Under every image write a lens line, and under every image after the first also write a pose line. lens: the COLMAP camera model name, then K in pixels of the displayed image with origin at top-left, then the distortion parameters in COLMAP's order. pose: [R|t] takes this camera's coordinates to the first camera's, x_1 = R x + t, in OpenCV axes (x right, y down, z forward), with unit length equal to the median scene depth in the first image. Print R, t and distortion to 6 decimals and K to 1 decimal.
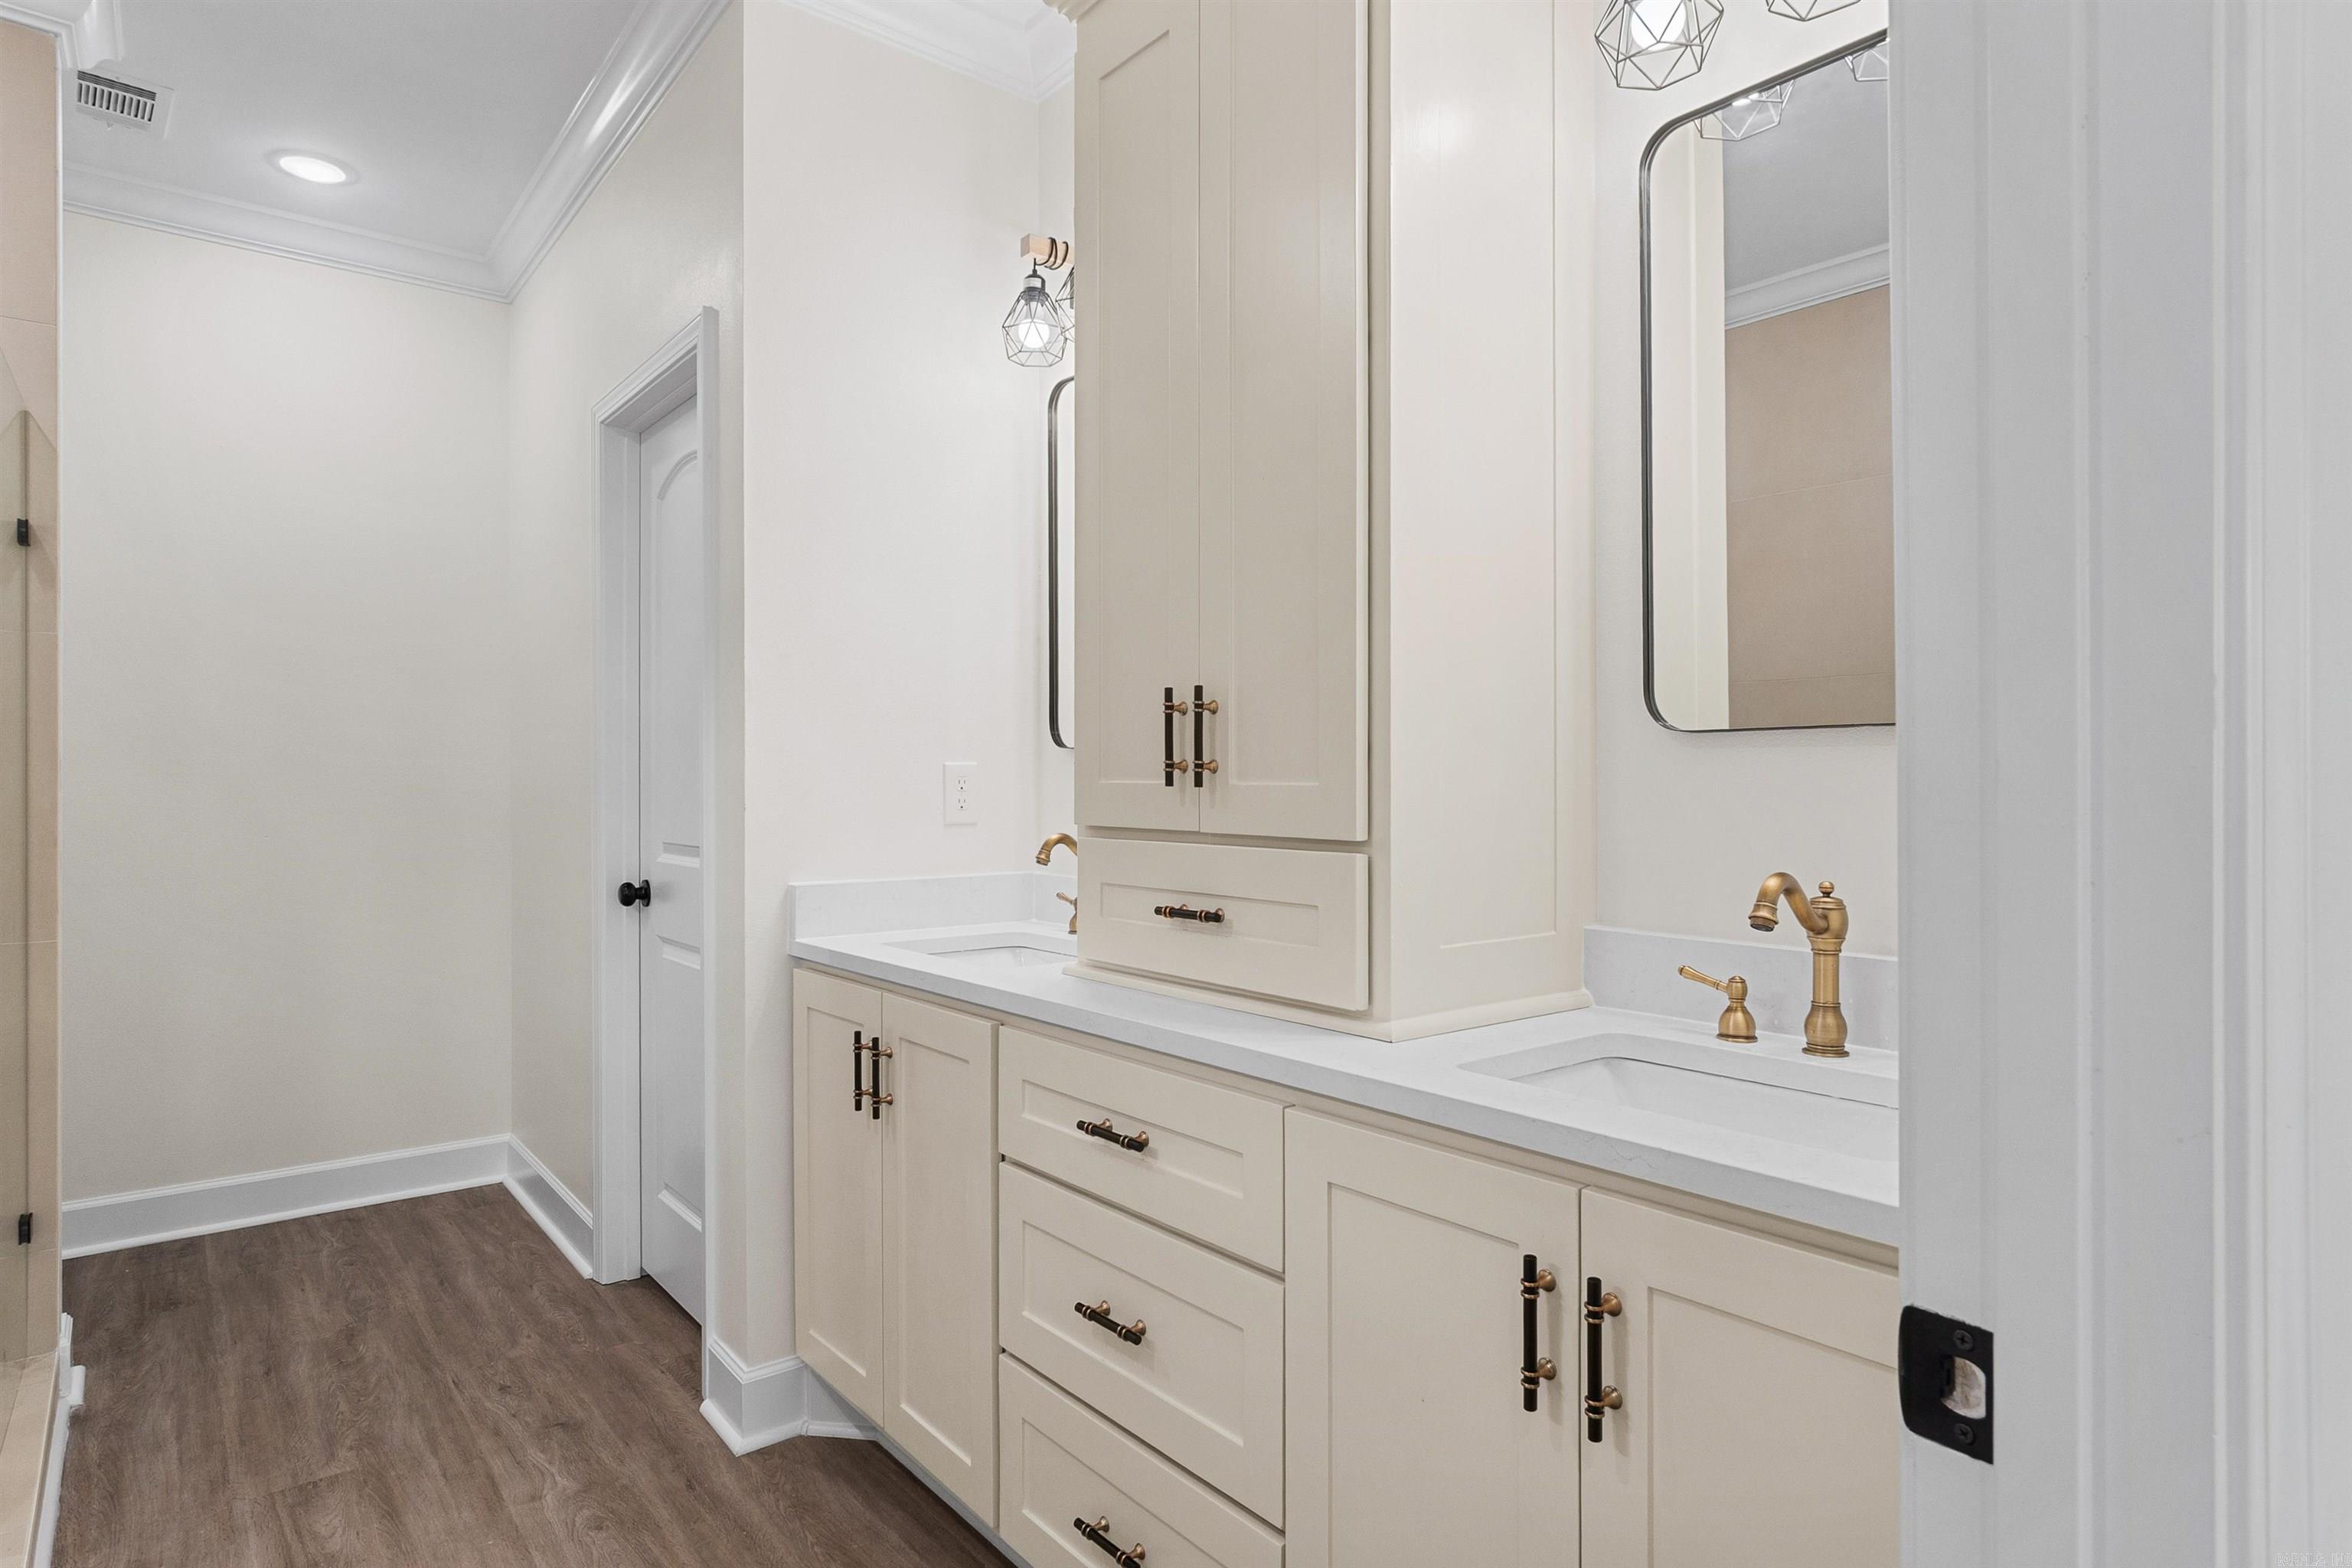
lens RADIAL K [[1267.9, 0, 1127.3], [0, 1267.9, 780.4], [0, 0, 1]] dist [-0.006906, 0.007256]
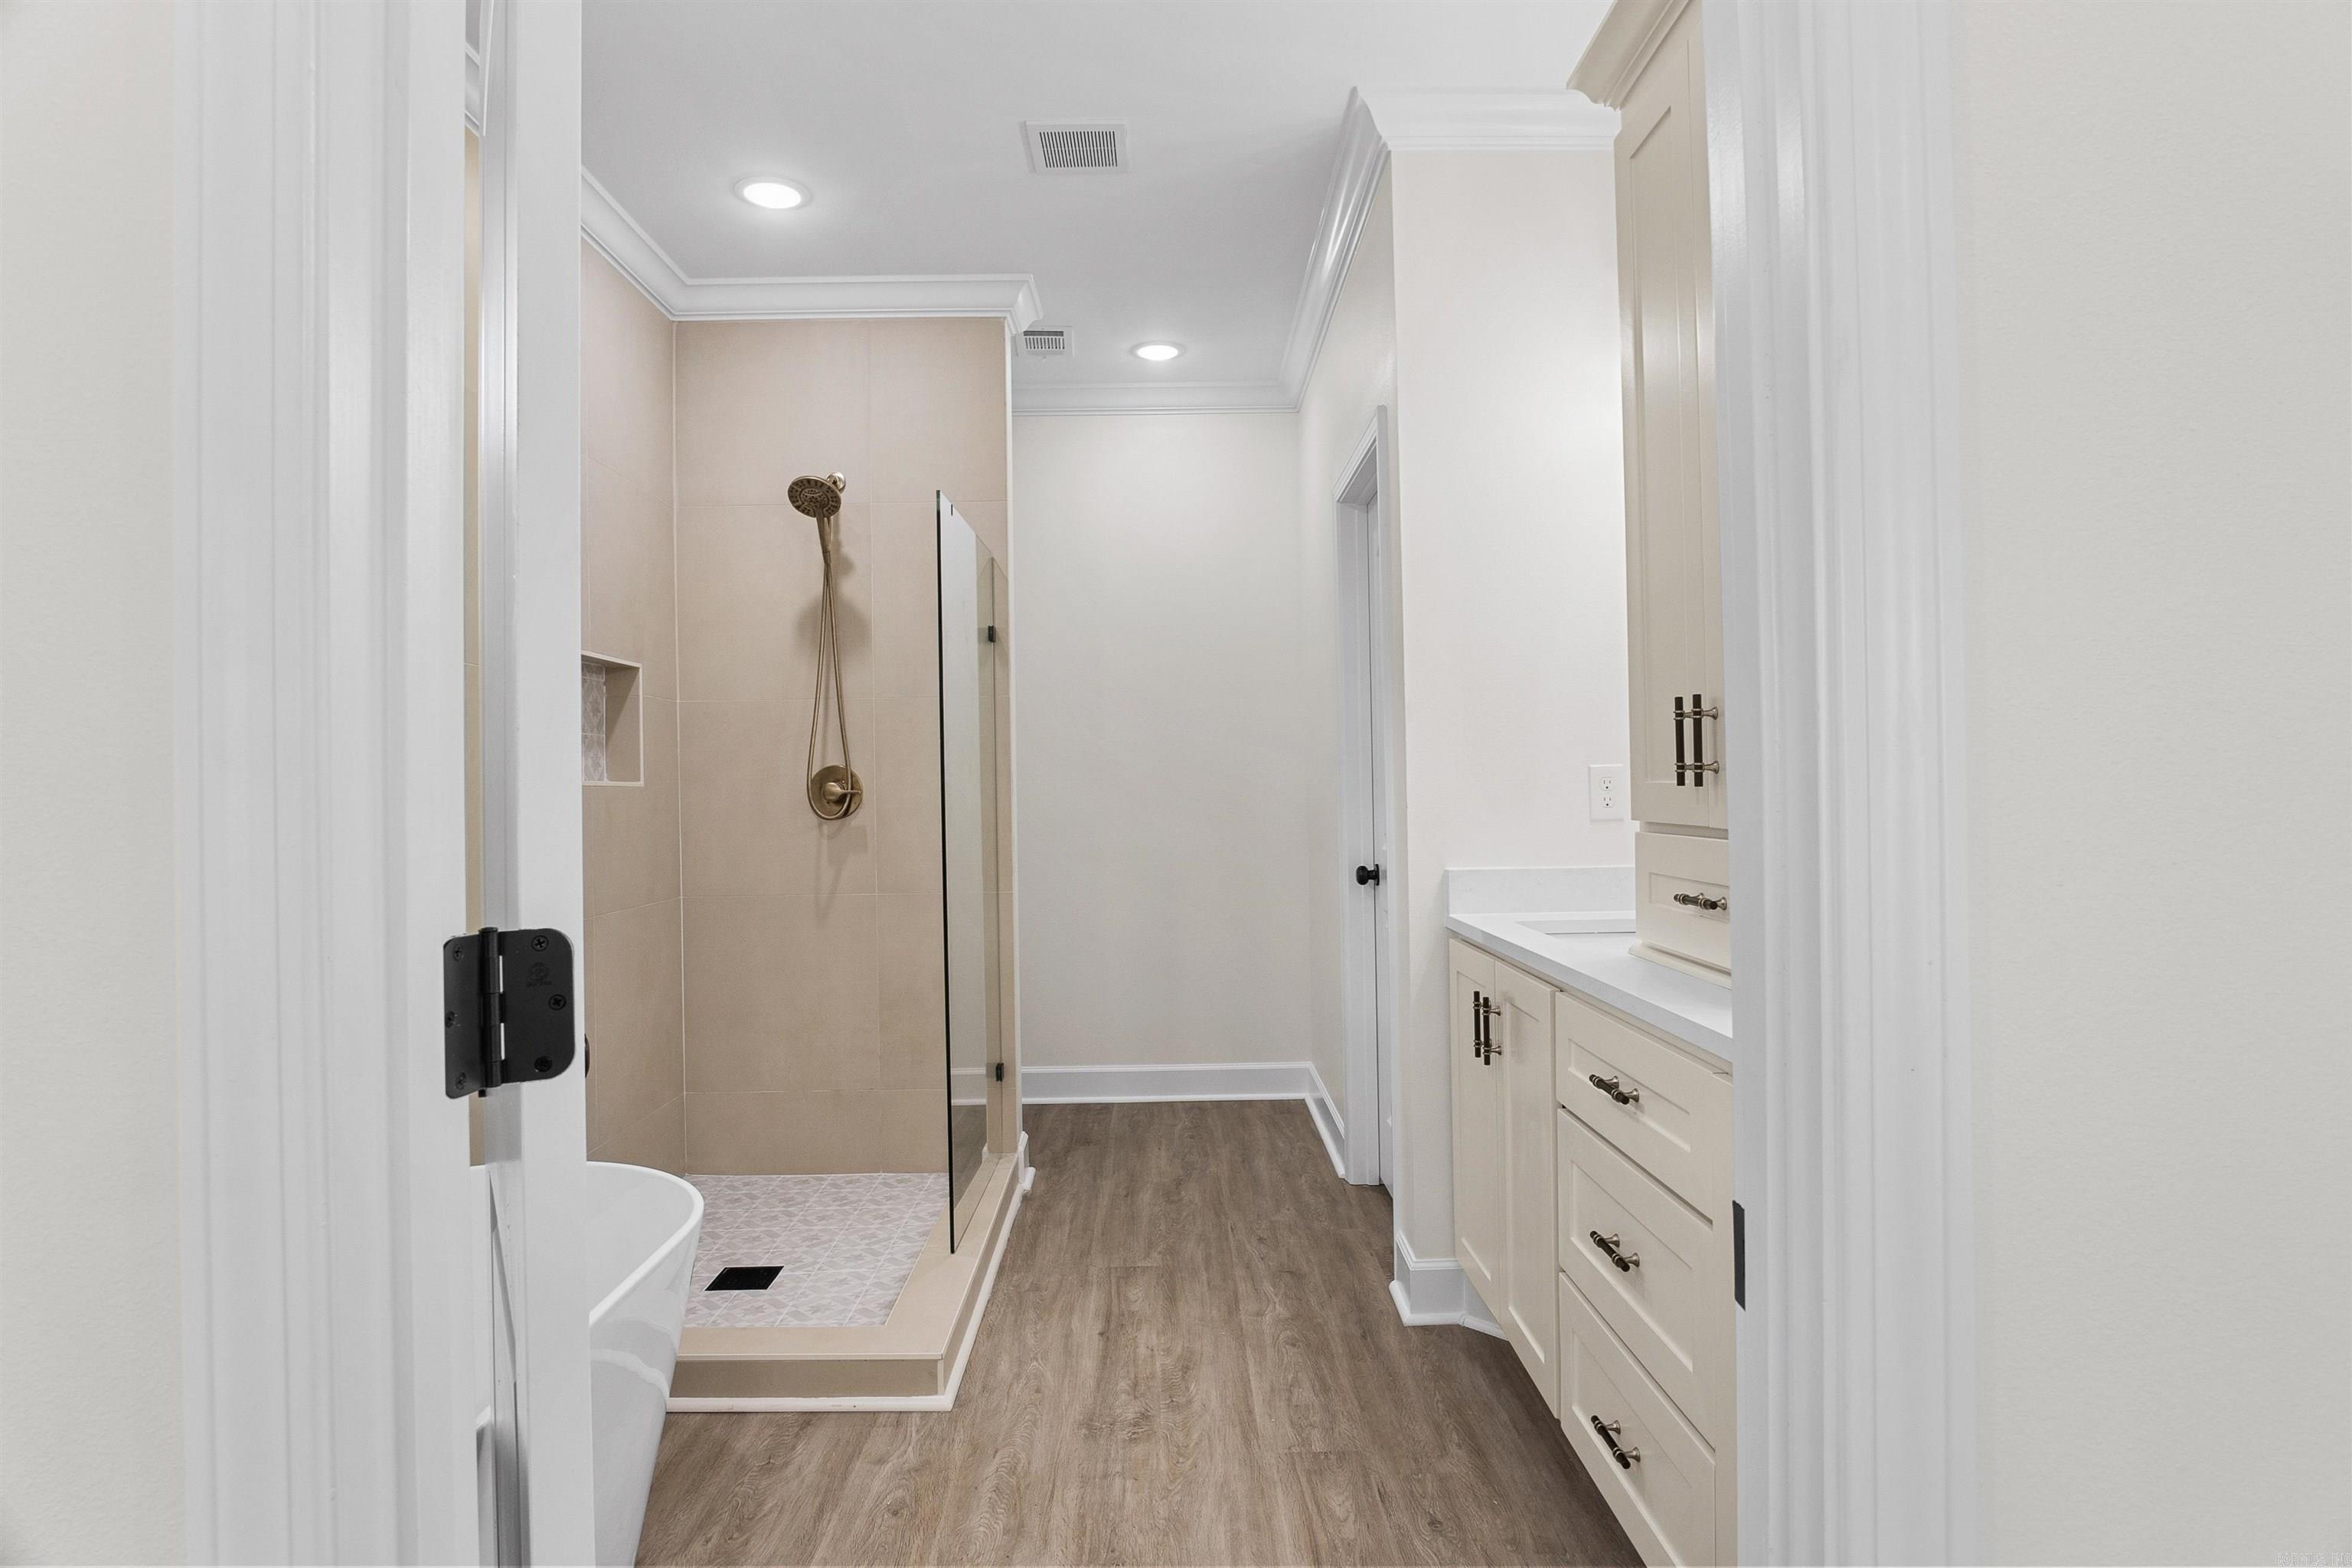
lens RADIAL K [[1207.3, 0, 1194.4], [0, 1207.3, 777.7], [0, 0, 1]] dist [-0.019258, 0.001222]
pose [[0.806456, -0.016825, -0.591055, 0.209700], [0.016287, 0.999848, -0.006239, -0.001908], [0.591070, -0.004595, 0.806607, -0.067457]]
